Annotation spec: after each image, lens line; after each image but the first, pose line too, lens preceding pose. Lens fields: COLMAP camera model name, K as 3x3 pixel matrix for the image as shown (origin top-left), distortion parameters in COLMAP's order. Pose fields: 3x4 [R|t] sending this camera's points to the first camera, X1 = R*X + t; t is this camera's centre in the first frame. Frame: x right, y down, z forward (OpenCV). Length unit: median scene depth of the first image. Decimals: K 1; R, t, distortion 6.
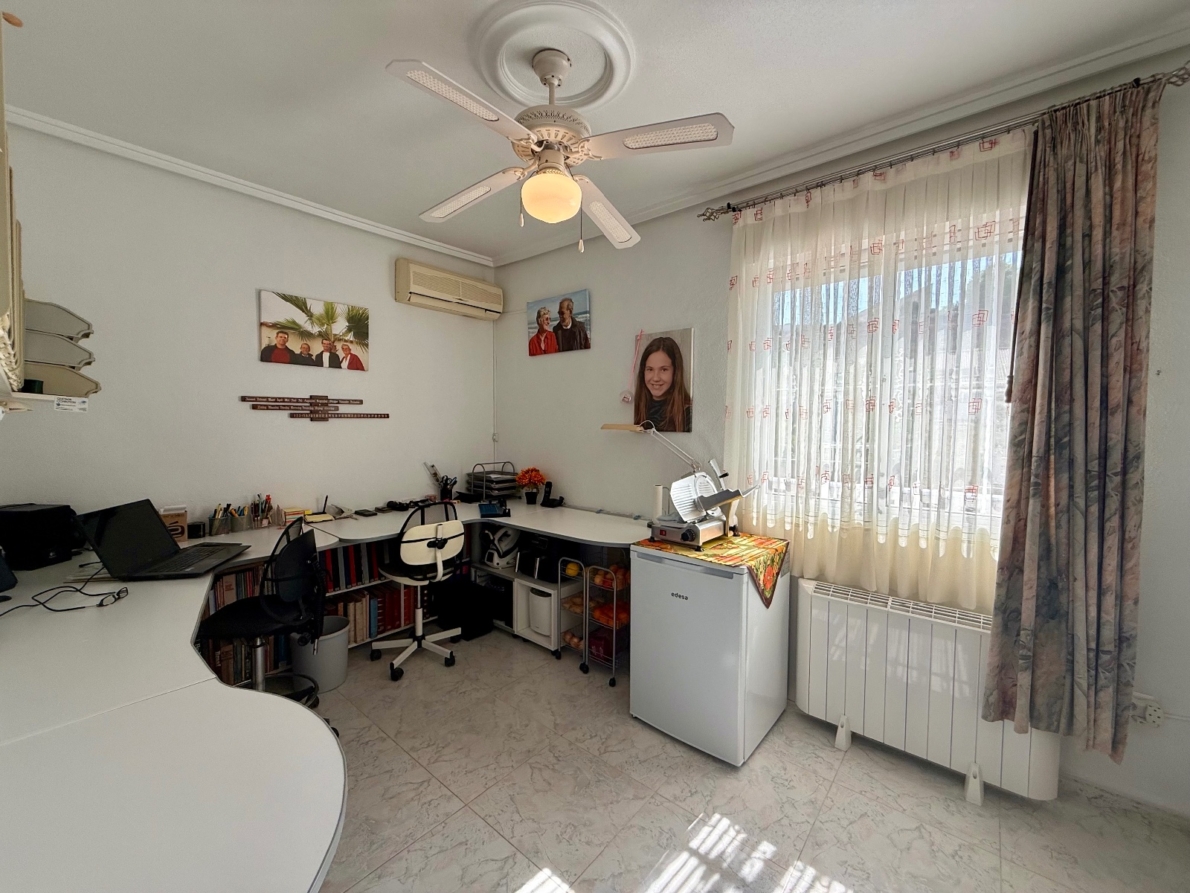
lens RADIAL K [[470.9, 0, 591.9], [0, 470.9, 447.9], [0, 0, 1]] dist [0.001781, -0.000079]
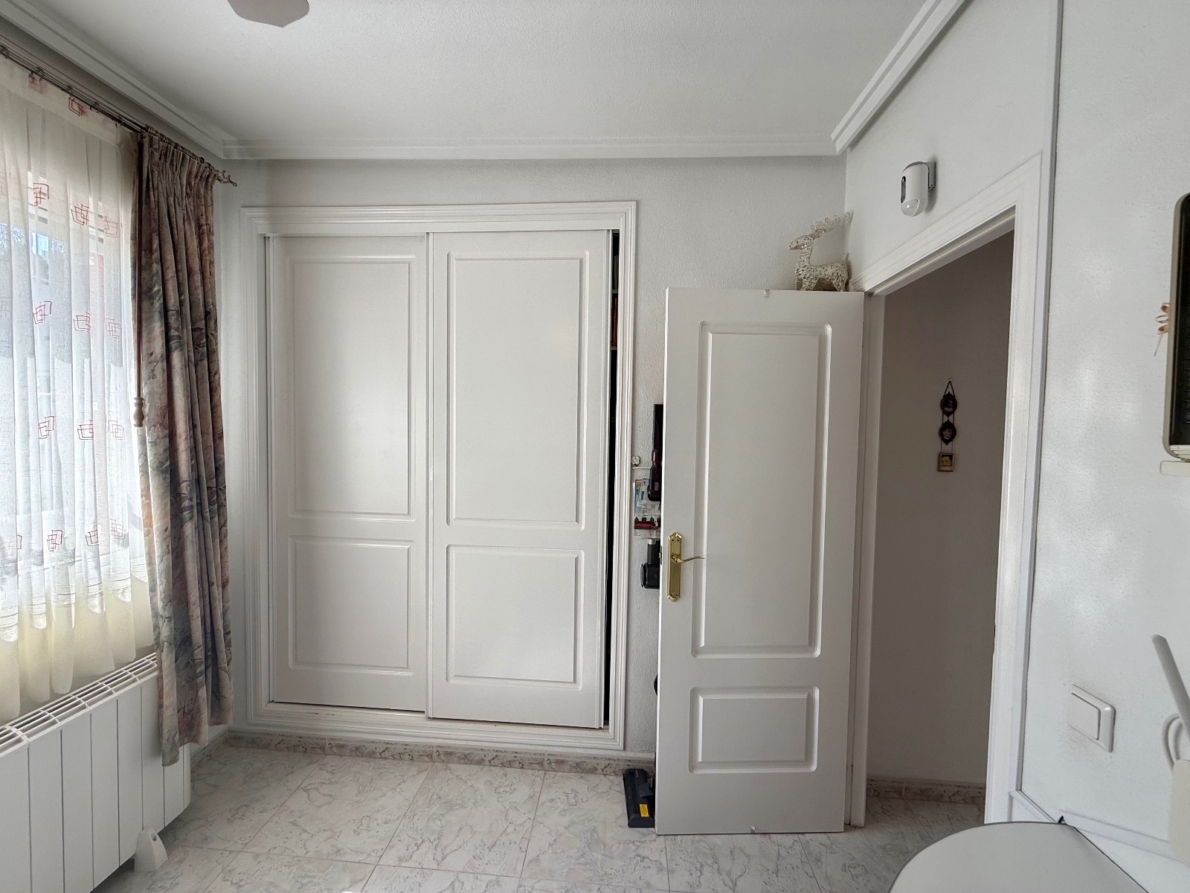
lens RADIAL K [[470.9, 0, 591.9], [0, 470.9, 447.9], [0, 0, 1]] dist [0.001781, -0.000079]
pose [[-0.595521, -0.057495, 0.801280, -0.348995], [0.019817, 0.996081, 0.086201, -0.106243], [-0.803095, 0.067213, -0.592048, 0.764768]]
